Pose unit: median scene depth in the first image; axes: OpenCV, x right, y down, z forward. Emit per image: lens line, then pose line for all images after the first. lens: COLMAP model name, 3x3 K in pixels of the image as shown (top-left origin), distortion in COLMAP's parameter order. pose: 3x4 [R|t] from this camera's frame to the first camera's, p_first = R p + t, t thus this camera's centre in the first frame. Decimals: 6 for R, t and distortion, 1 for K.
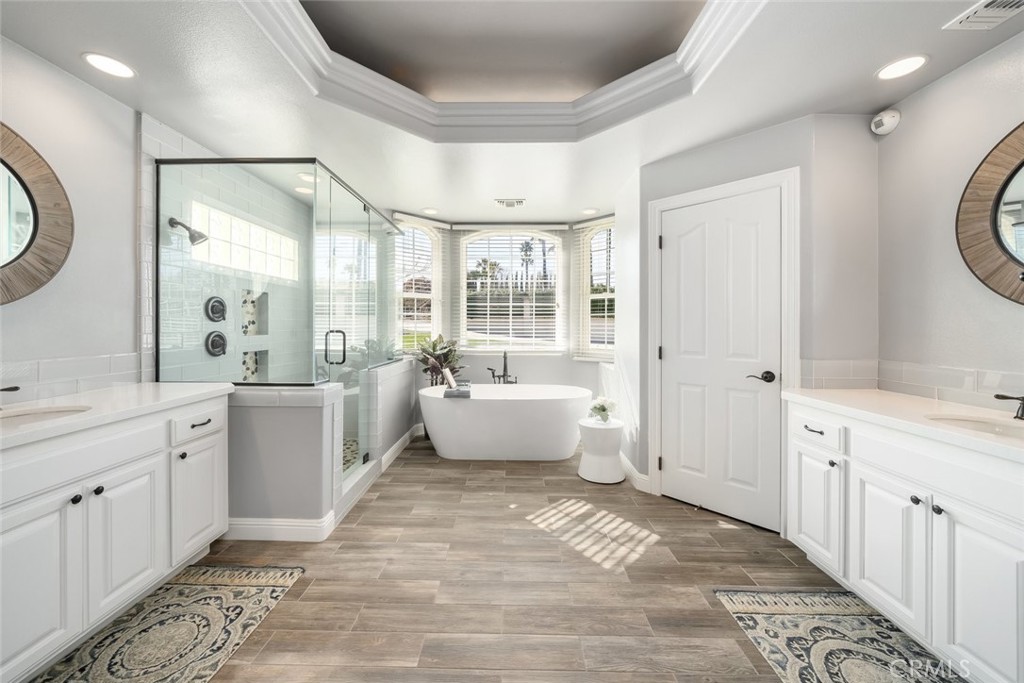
lens RADIAL K [[386.8, 0, 500.8], [0, 386.8, 323.5], [0, 0, 1]] dist [-0.009435, 0.000536]
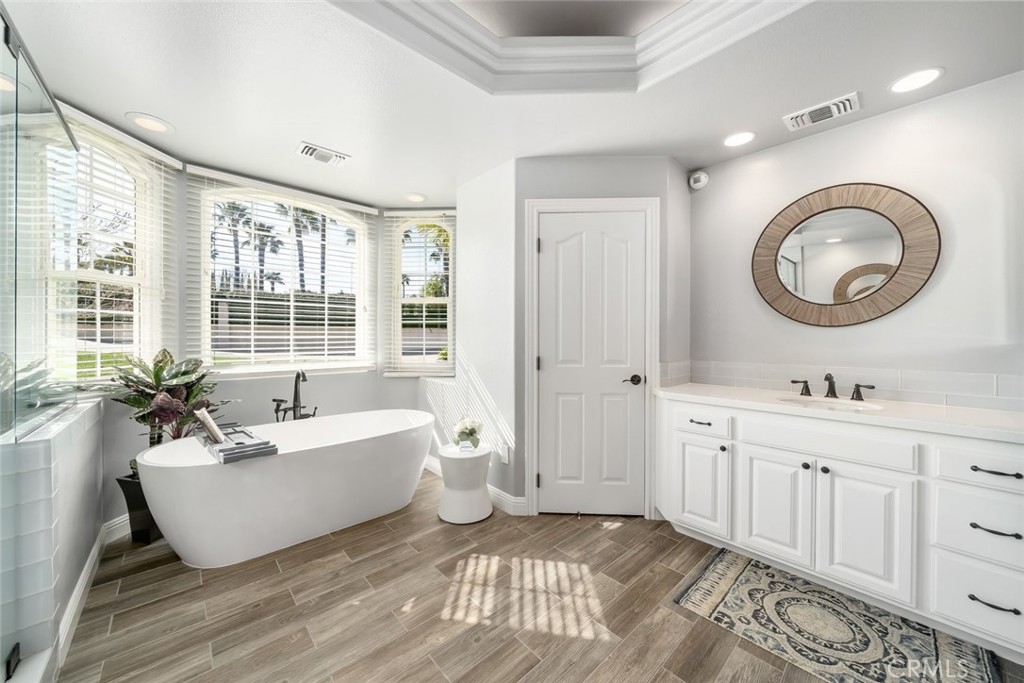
lens RADIAL K [[372.1, 0, 509.0], [0, 372.1, 337.5], [0, 0, 1]] dist [-0.006530, -0.000165]
pose [[0.716237, -0.003704, 0.697847, -0.316684], [-0.003464, 0.999955, 0.008862, 0.006743], [-0.697848, -0.008764, 0.716192, 0.473236]]
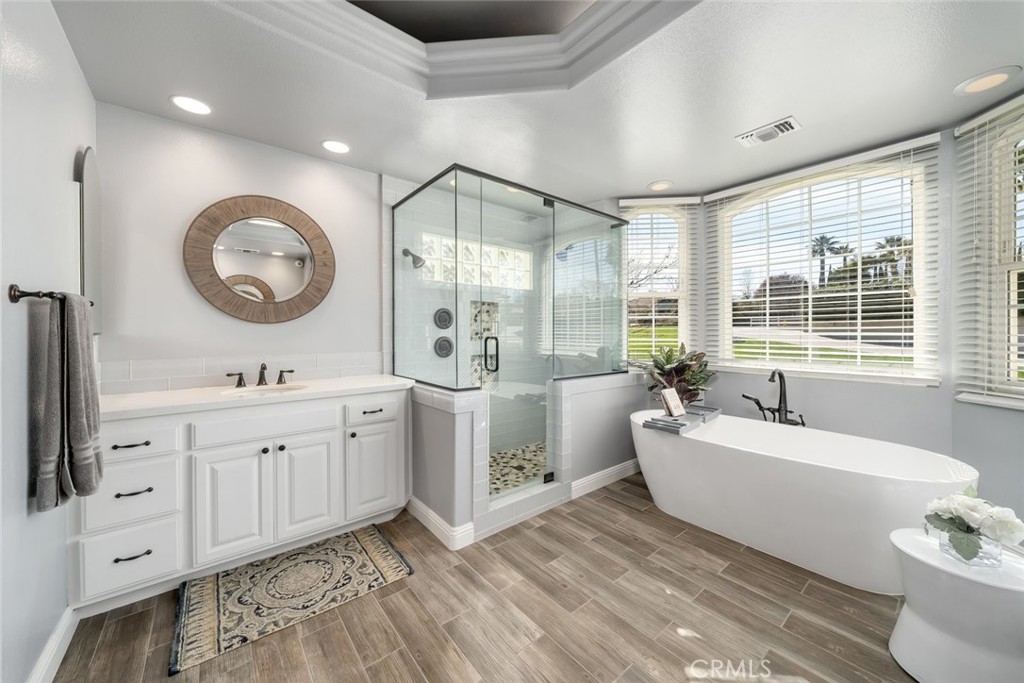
lens RADIAL K [[372.1, 0, 503.4], [0, 372.1, 331.3], [0, 0, 1]] dist [-0.006530, -0.000165]
pose [[0.642078, -0.005189, -0.766622, 0.327004], [0.005588, 0.999982, -0.002089, 0.008468], [0.766619, -0.002942, 0.642096, 0.465260]]
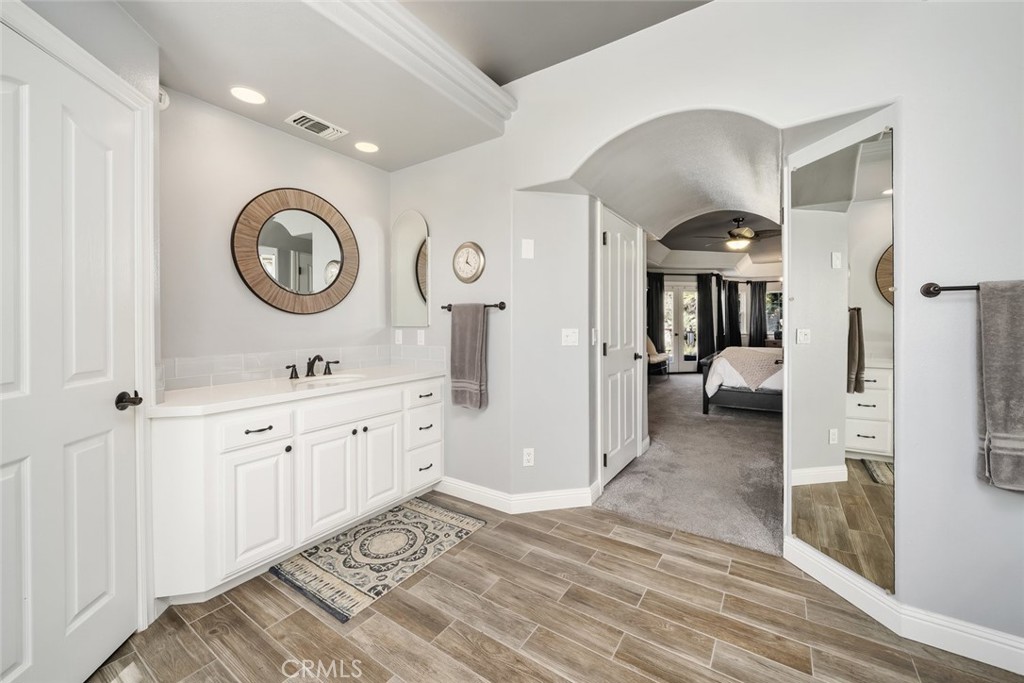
lens RADIAL K [[386.8, 0, 527.7], [0, 386.8, 323.0], [0, 0, 1]] dist [-0.009435, 0.000536]
pose [[-0.862068, -0.000797, 0.506792, -0.191221], [-0.001088, 0.999999, -0.000279, 0.009251], [-0.506791, -0.000792, -0.862068, 1.177967]]
